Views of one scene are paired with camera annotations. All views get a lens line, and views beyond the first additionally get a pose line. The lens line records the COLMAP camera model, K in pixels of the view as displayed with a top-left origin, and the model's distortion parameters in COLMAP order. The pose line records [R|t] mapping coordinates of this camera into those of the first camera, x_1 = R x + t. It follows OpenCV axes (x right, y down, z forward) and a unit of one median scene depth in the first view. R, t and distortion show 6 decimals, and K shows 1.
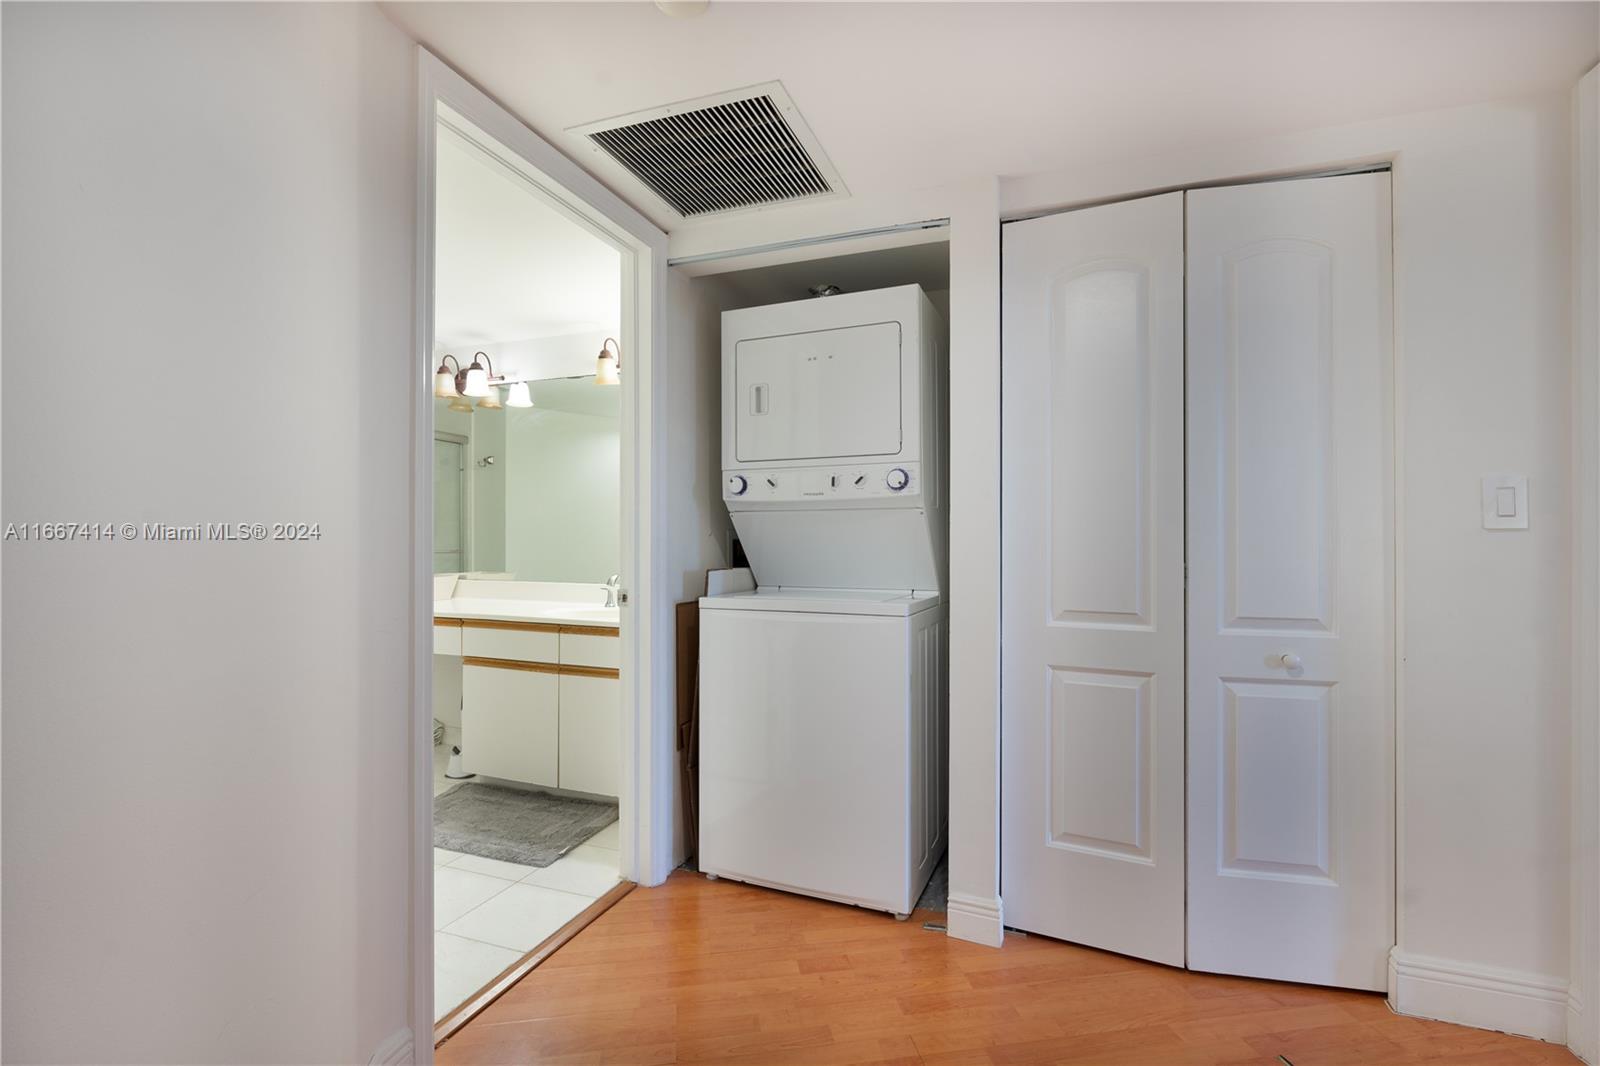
lens RADIAL K [[699.2, 0, 804.0], [0, 699.2, 539.1], [0, 0, 1]] dist [-0.000958, 0.000194]
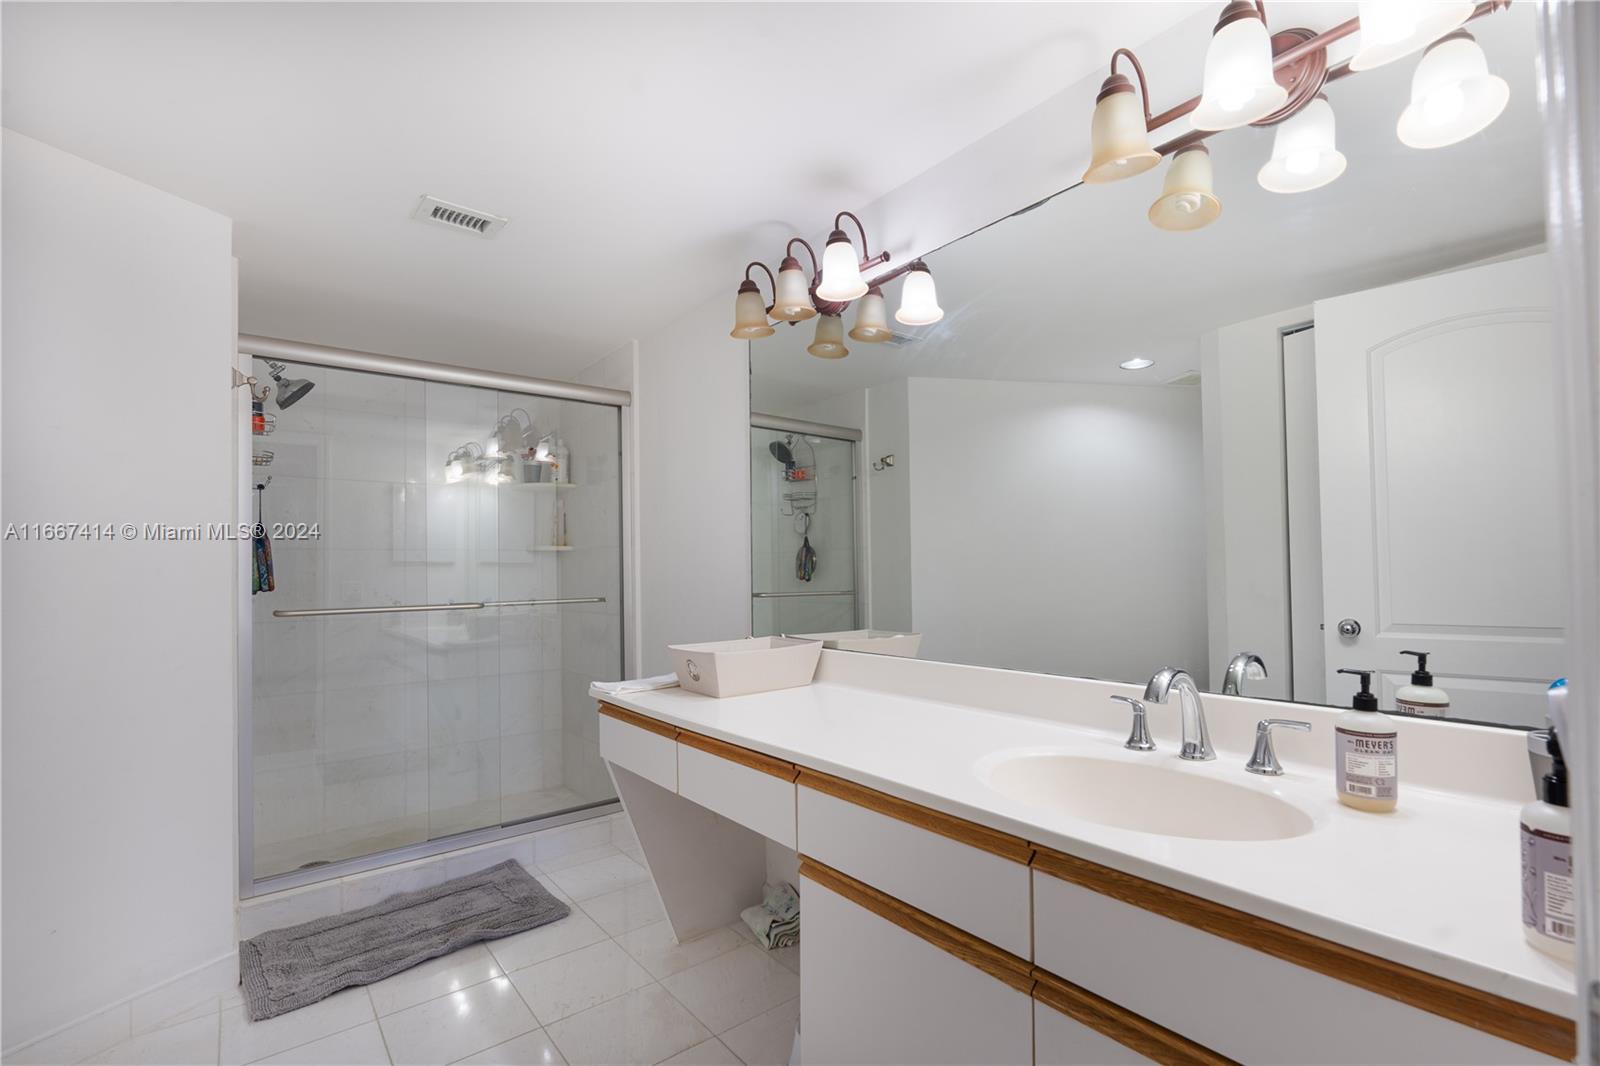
lens RADIAL K [[699.2, 0, 804.0], [0, 699.2, 539.1], [0, 0, 1]] dist [-0.000958, 0.000194]
pose [[0.837416, -0.034742, -0.545461, -0.200691], [0.009782, 0.998771, -0.048597, -0.002597], [0.546478, 0.035360, 0.836726, 0.520847]]
